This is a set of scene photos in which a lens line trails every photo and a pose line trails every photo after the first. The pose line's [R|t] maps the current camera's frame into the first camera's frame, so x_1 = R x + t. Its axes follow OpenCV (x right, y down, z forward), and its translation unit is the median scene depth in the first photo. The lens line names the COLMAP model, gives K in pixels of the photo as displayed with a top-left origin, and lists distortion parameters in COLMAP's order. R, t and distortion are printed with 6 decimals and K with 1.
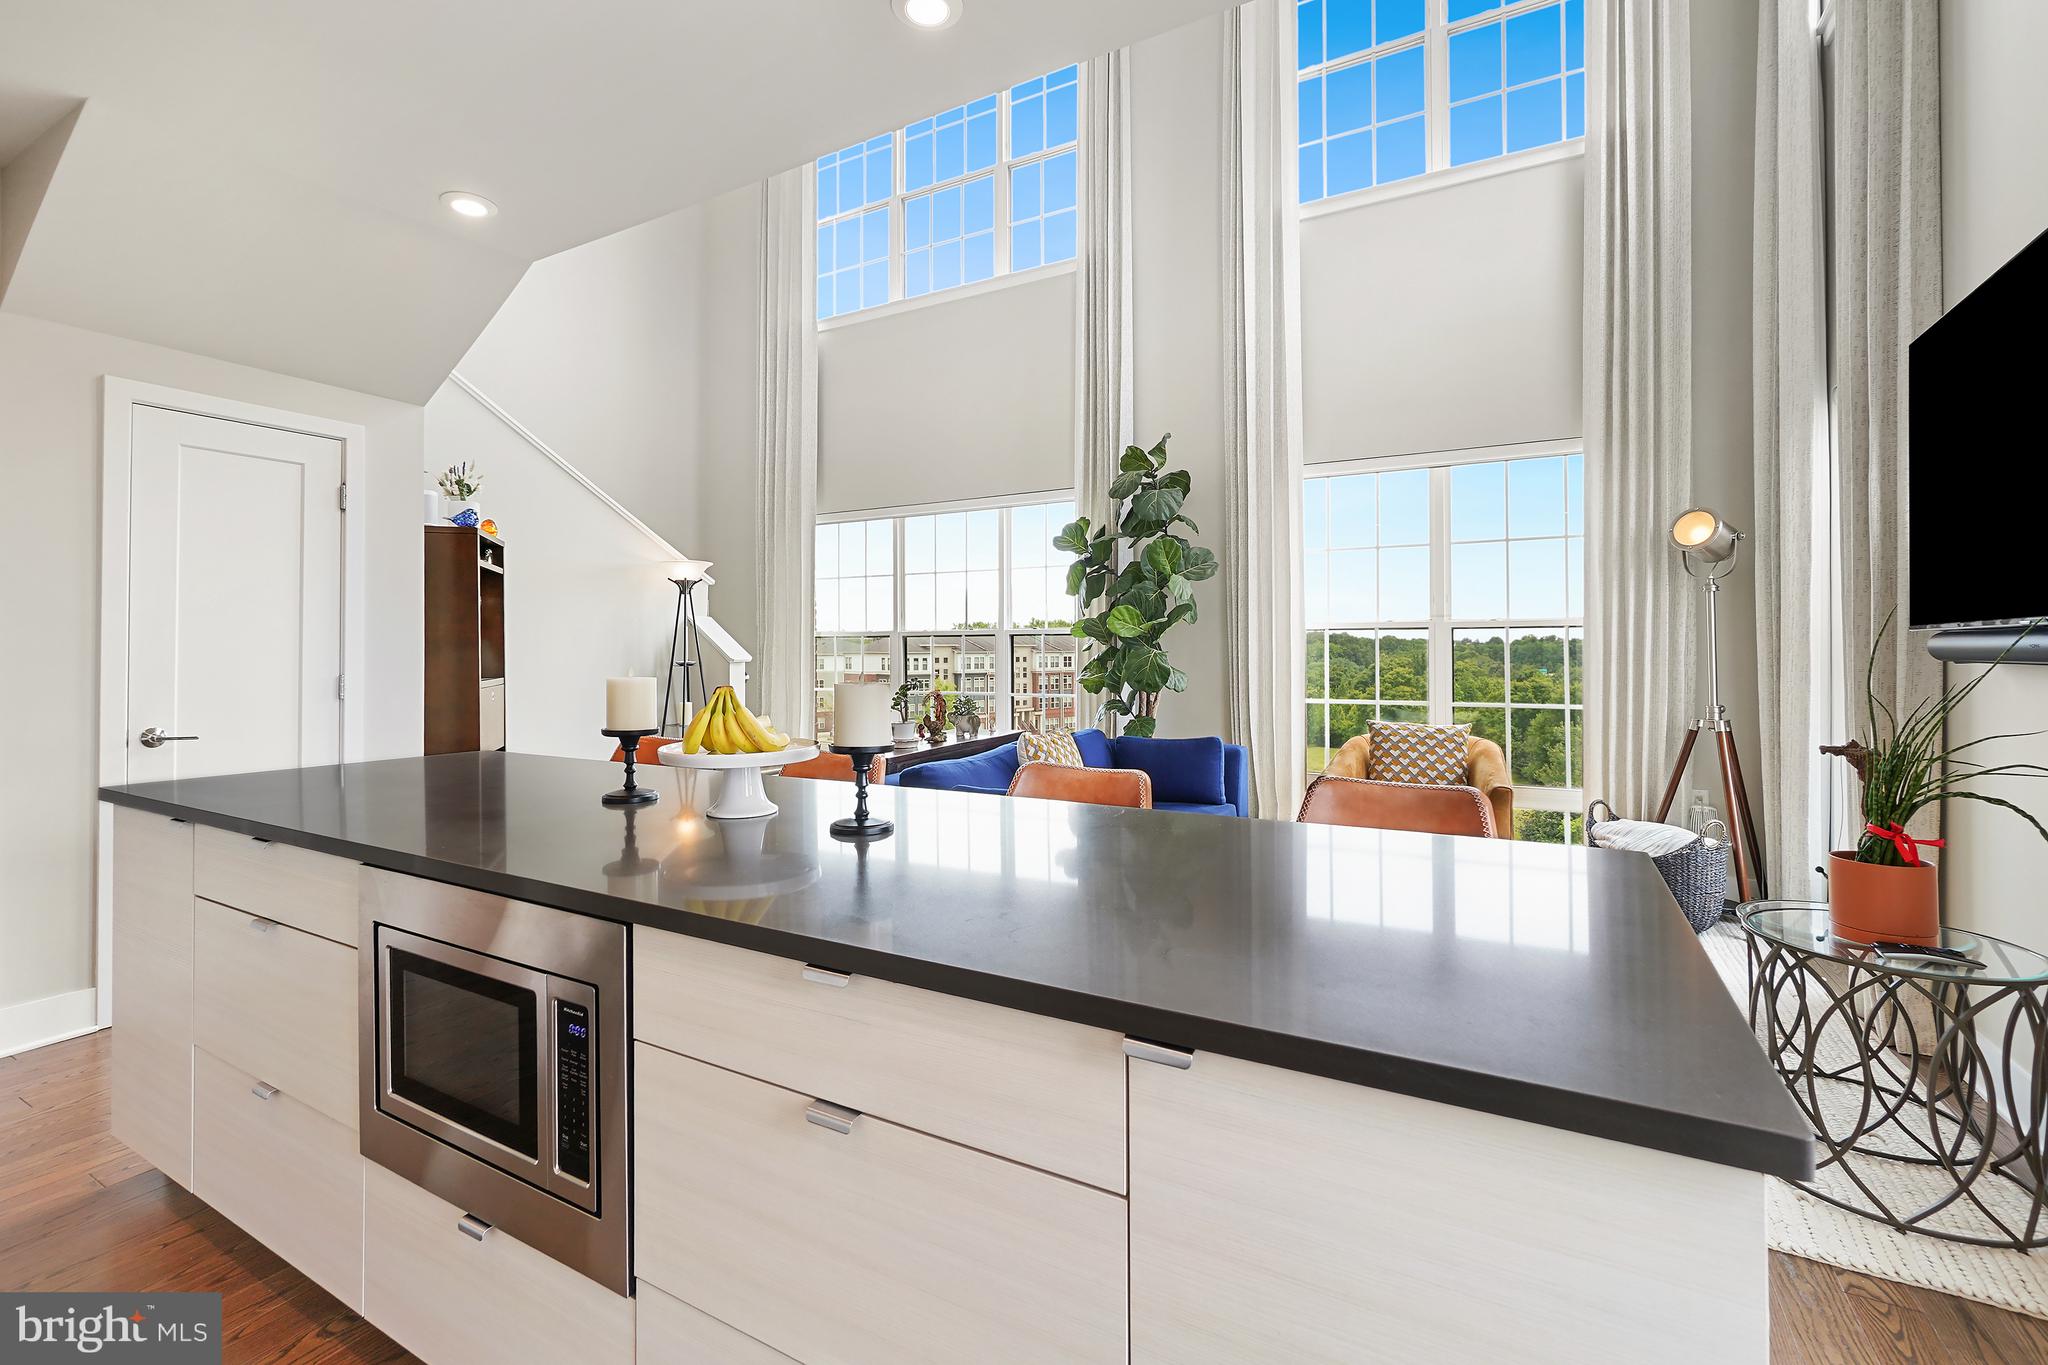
lens RADIAL K [[896.9, 0, 996.4], [0, 896.9, 626.1], [0, 0, 1]] dist [-0.006425, 0.002643]
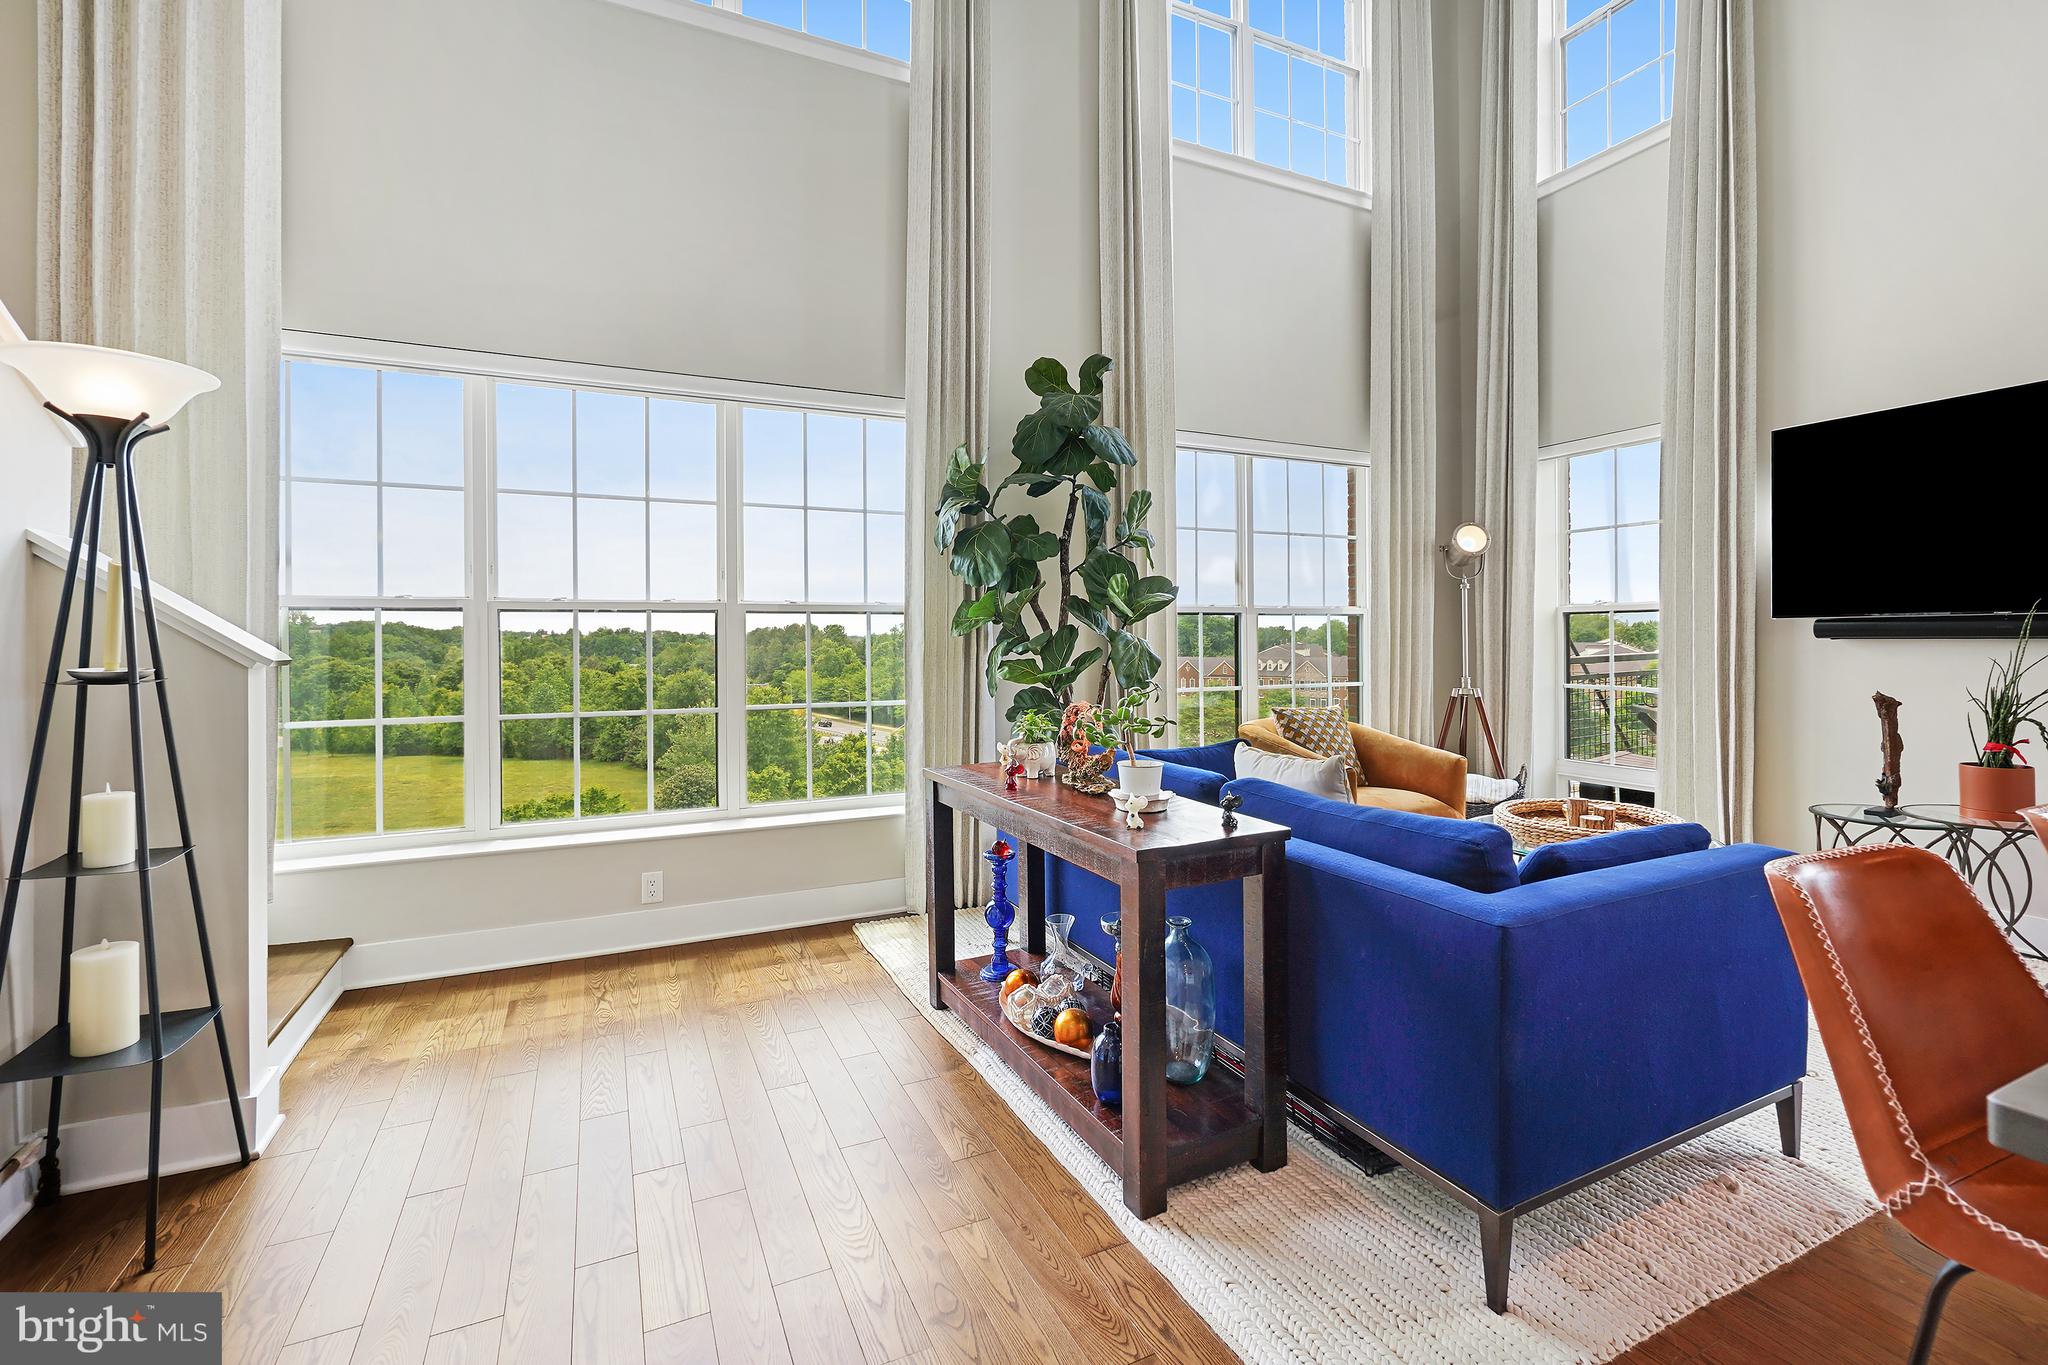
lens RADIAL K [[896.9, 0, 1044.9], [0, 896.9, 641.0], [0, 0, 1]] dist [-0.006425, 0.002643]
pose [[0.559958, -0.003277, 0.828515, -0.562852], [-0.017449, 0.999724, 0.015747, 0.022810], [-0.828338, -0.023275, 0.559746, 0.695172]]
